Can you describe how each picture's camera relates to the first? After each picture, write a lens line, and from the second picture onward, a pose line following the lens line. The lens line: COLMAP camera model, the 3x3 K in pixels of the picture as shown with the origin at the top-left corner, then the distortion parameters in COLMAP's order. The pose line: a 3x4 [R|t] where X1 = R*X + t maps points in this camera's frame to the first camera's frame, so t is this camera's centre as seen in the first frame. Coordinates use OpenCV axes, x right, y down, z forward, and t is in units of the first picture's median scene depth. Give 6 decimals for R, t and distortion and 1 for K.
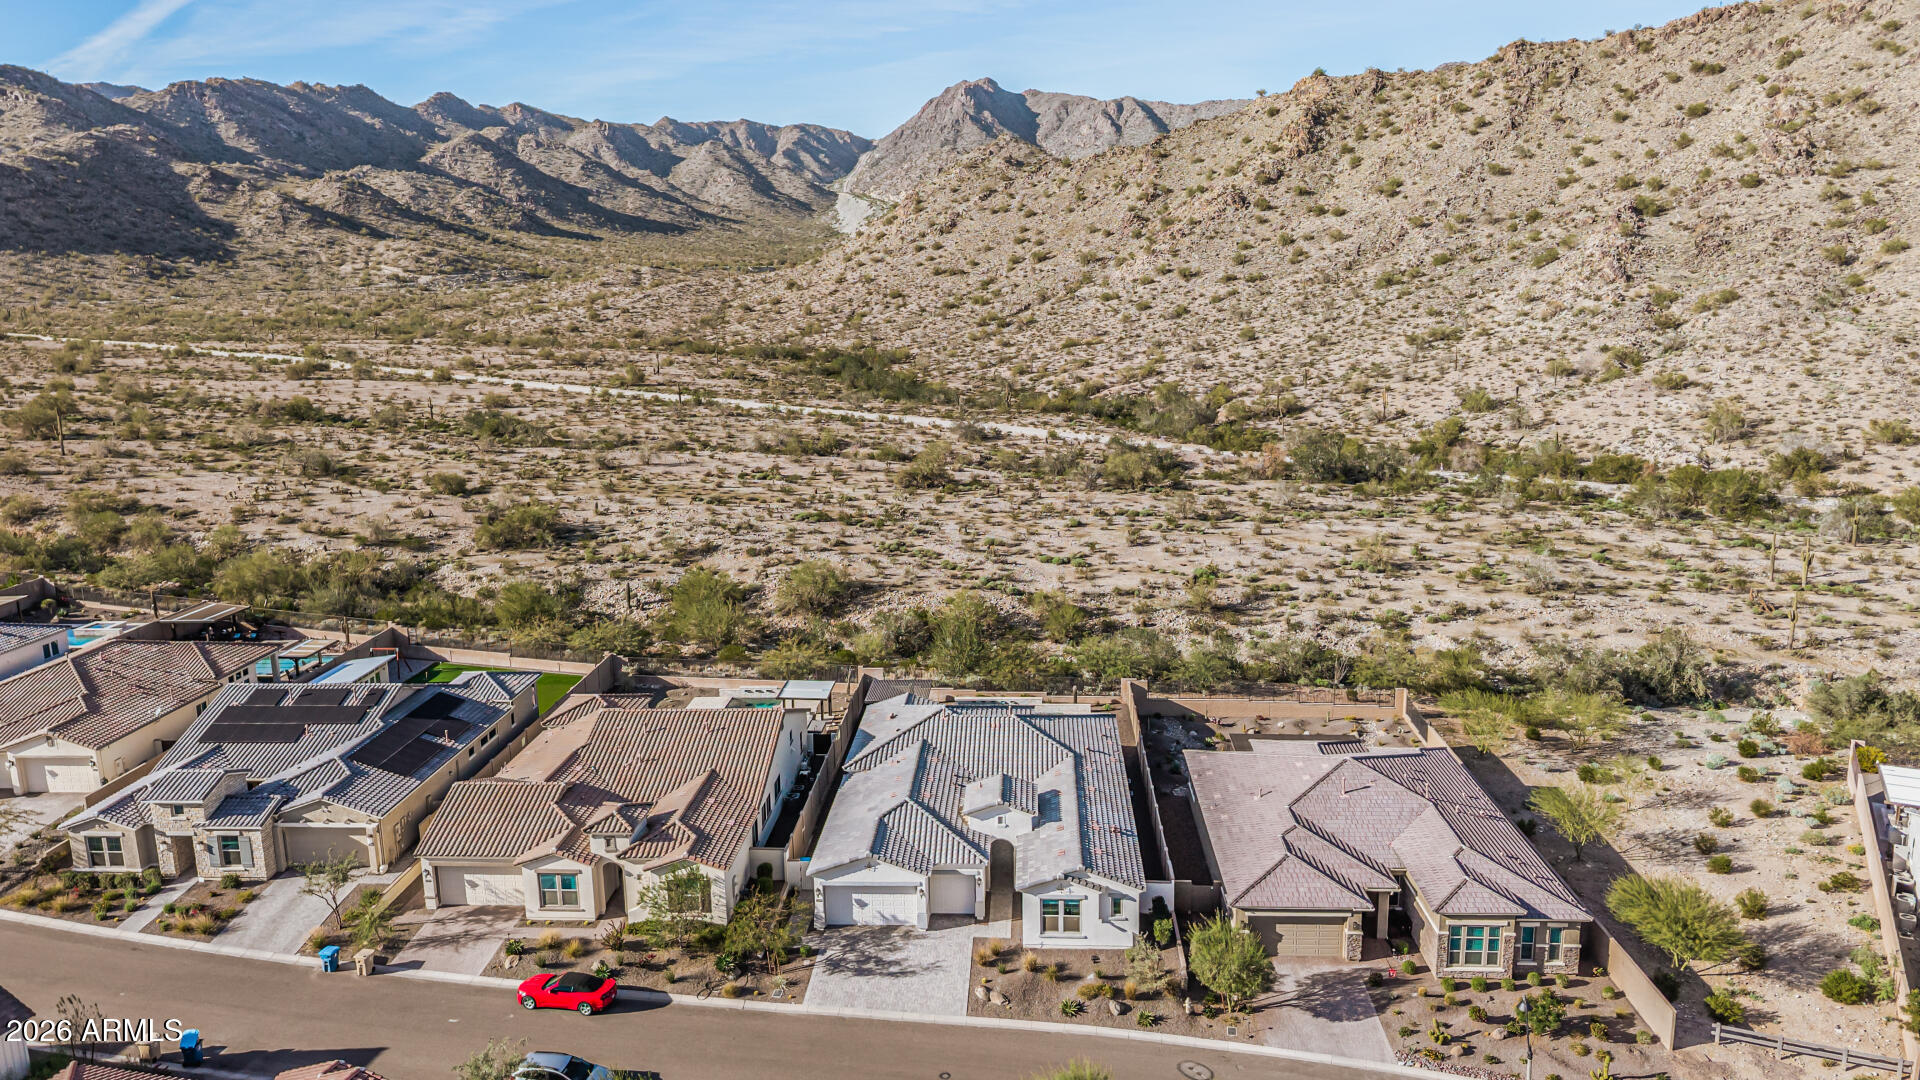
lens RADIAL K [[1326.5, 0, 965.1], [0, 1326.5, 622.0], [0, 0, 1]] dist [0.042319, -0.057177]
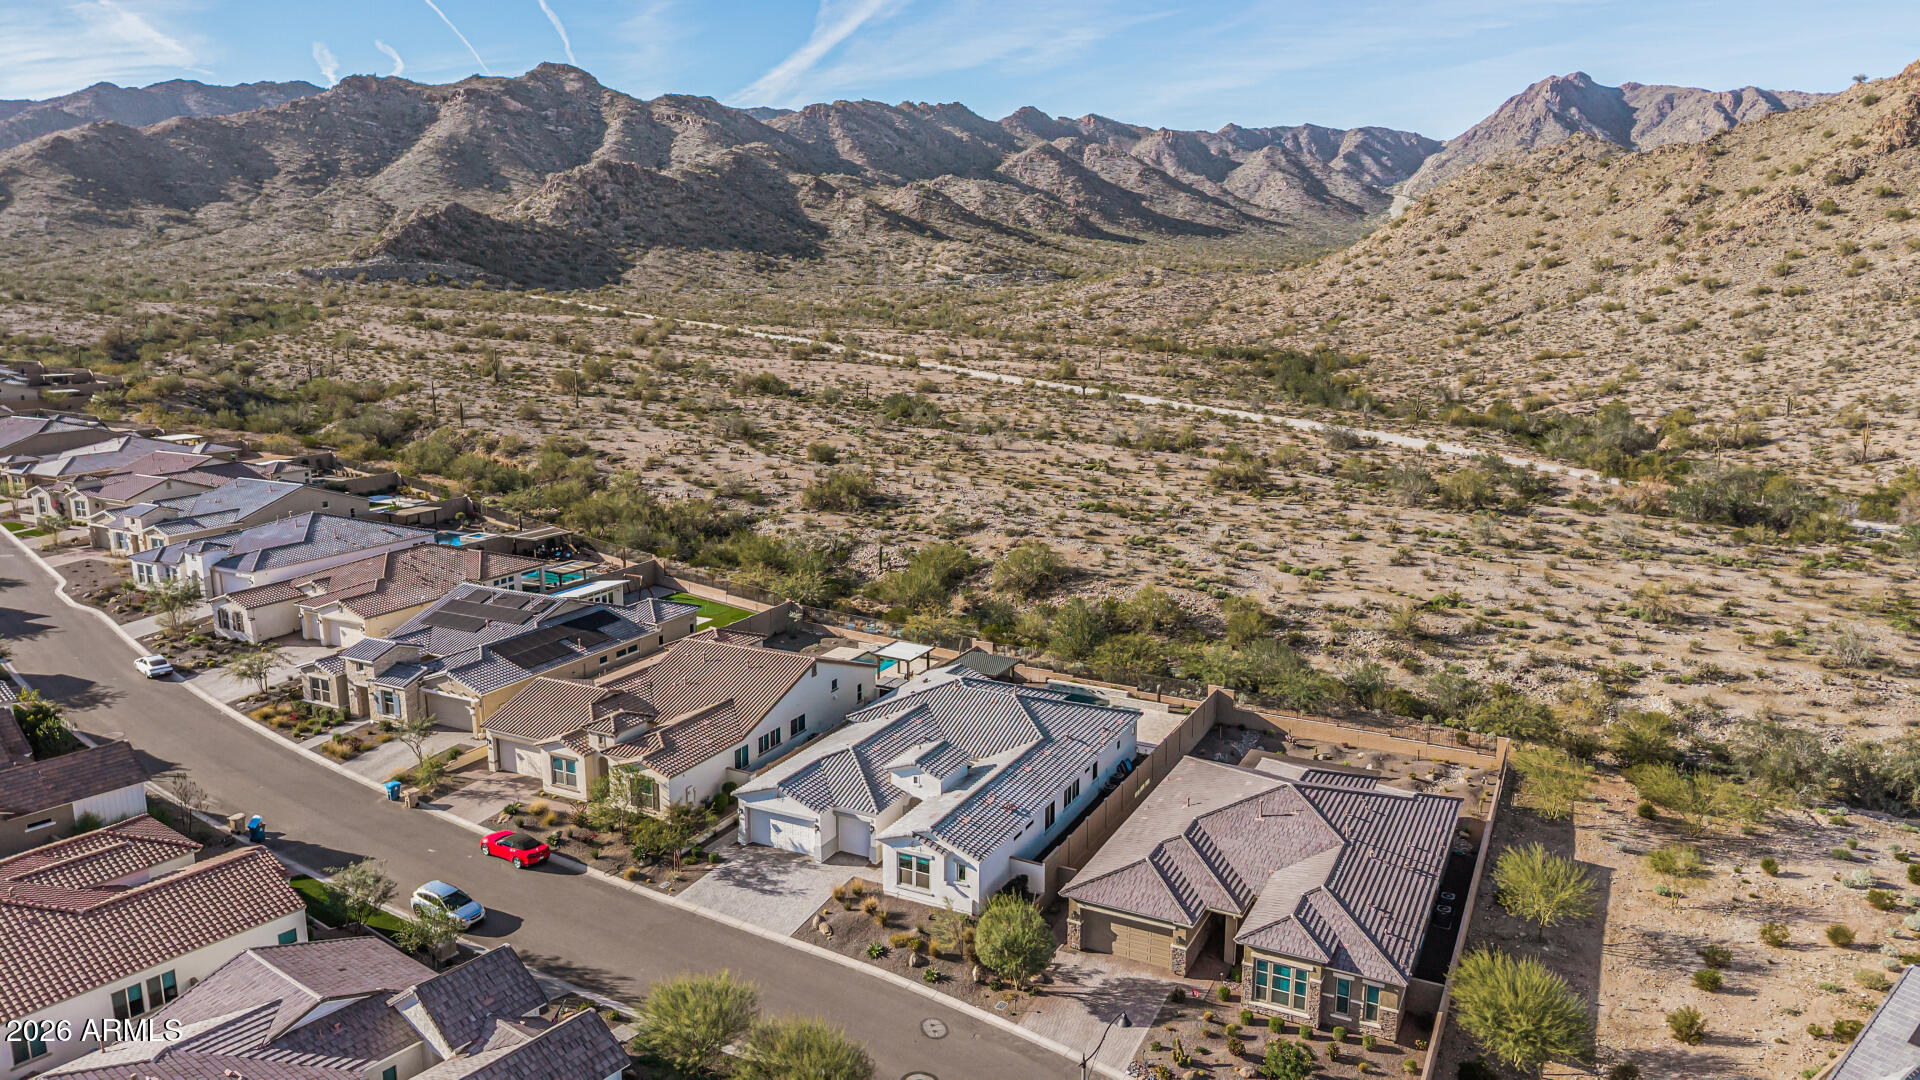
lens RADIAL K [[1285.4, 0, 958.4], [0, 1285.4, 613.9], [0, 0, 1]] dist [0.050744, -0.068071]
pose [[0.913682, 0.121871, -0.387728, 0.136131], [-0.121664, 0.992252, 0.025184, -0.005071], [0.387793, 0.024163, 0.921430, 0.011609]]
